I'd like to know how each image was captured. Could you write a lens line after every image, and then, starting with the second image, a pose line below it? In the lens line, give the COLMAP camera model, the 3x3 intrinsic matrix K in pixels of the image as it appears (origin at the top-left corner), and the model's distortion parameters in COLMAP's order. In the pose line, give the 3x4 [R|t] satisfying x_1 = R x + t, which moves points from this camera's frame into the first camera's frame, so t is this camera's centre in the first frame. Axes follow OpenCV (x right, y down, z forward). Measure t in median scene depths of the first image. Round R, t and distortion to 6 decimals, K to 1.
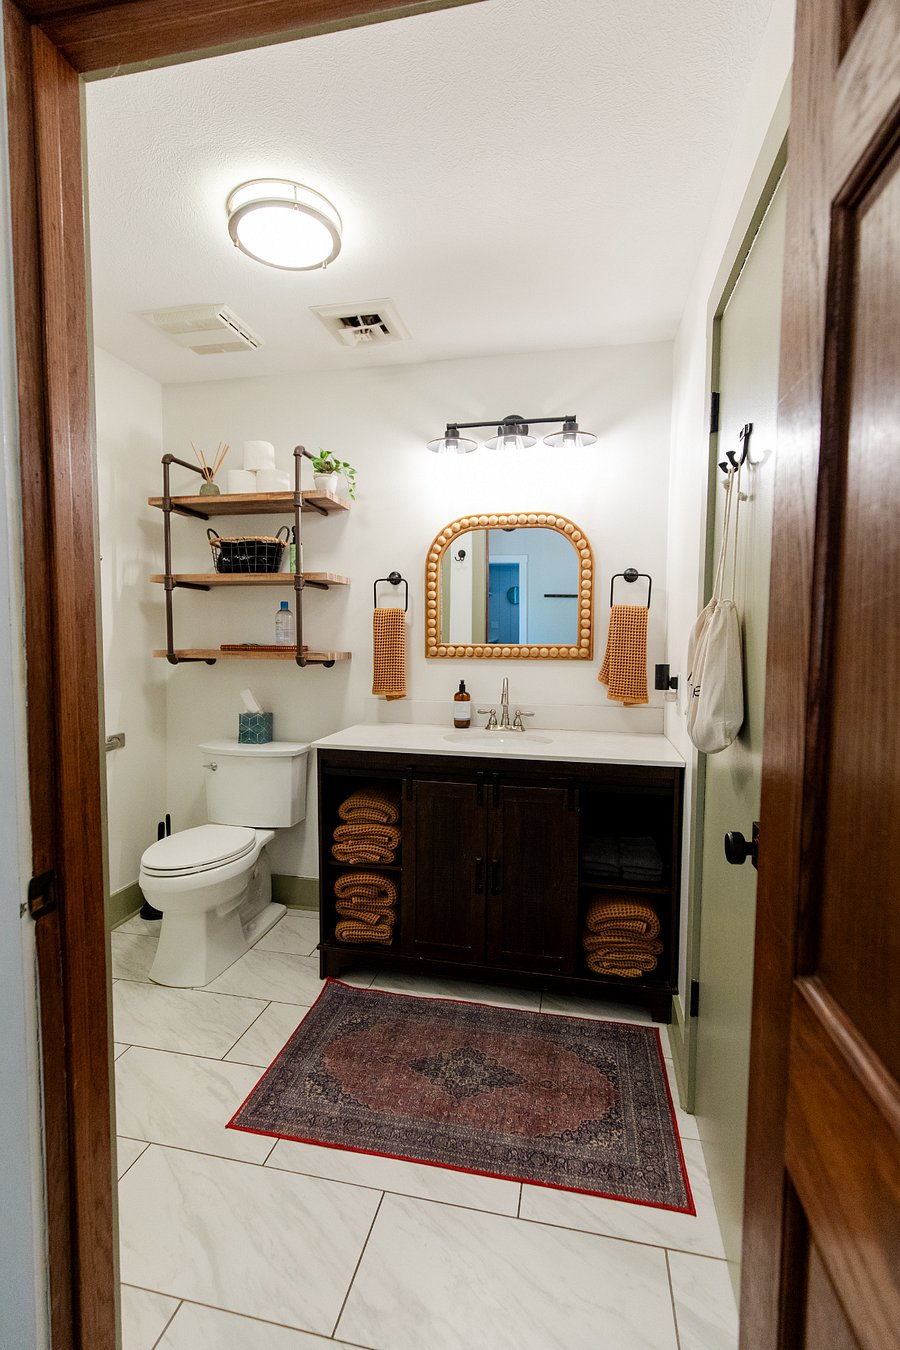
lens RADIAL K [[633.8, 0, 448.4], [0, 633.8, 683.5], [0, 0, 1]] dist [0.010497, 0.001313]
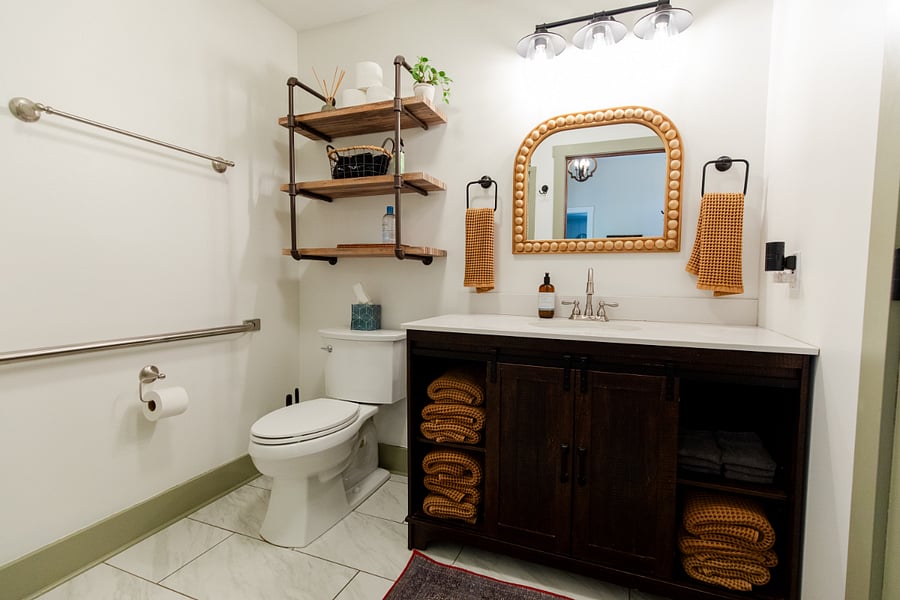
lens RADIAL K [[422.5, 0, 468.4], [0, 422.5, 308.5], [0, 0, 1]] dist [0.010497, 0.001313]
pose [[0.989039, 0.012077, -0.147159, -0.003686], [-0.012906, 0.999906, -0.004676, 0.061422], [0.147089, 0.006524, 0.989102, 0.289738]]
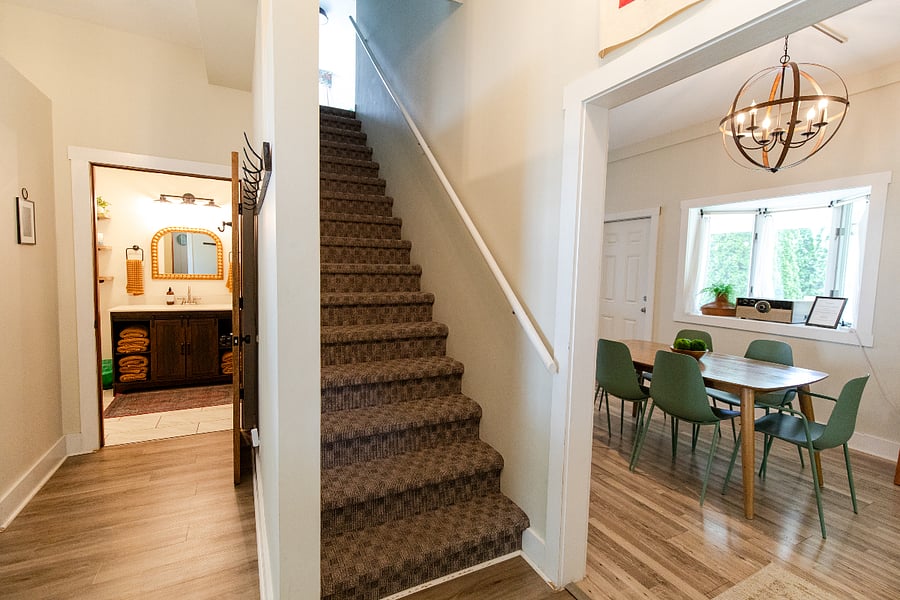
lens RADIAL K [[422.5, 0, 453.1], [0, 422.5, 301.0], [0, 0, 1]] dist [0.010497, 0.001313]
pose [[0.773311, -0.030746, 0.633282, -0.200947], [0.025568, 0.999523, 0.017307, 0.055070], [-0.633512, 0.002808, 0.773728, -1.222908]]
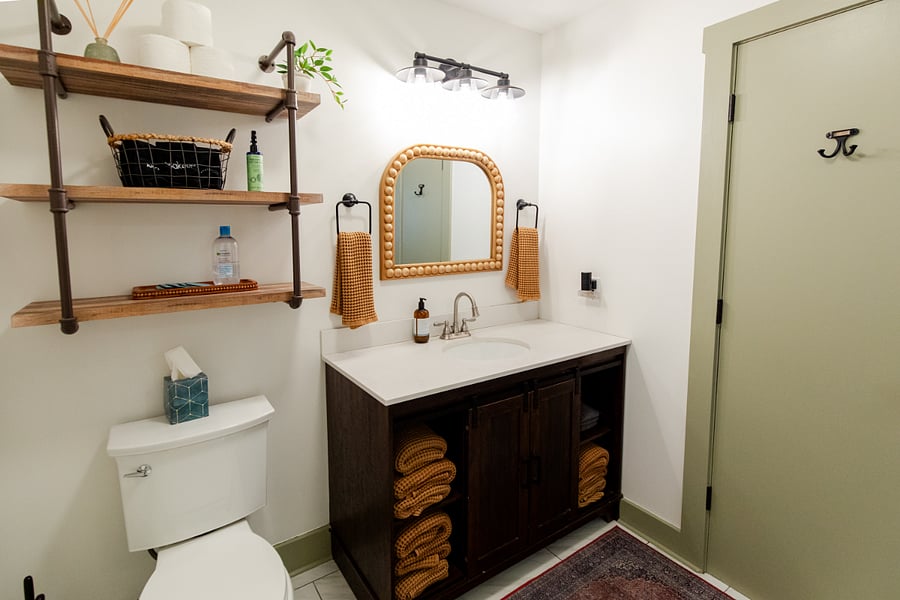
lens RADIAL K [[445.8, 0, 428.7], [0, 445.8, 270.0], [0, 0, 1]] dist [0.014311, 0.000093]
pose [[0.694756, -0.086352, 0.714043, -0.521850], [0.066374, 0.996228, 0.055897, -0.097502], [-0.716176, 0.008560, 0.697867, 0.480648]]
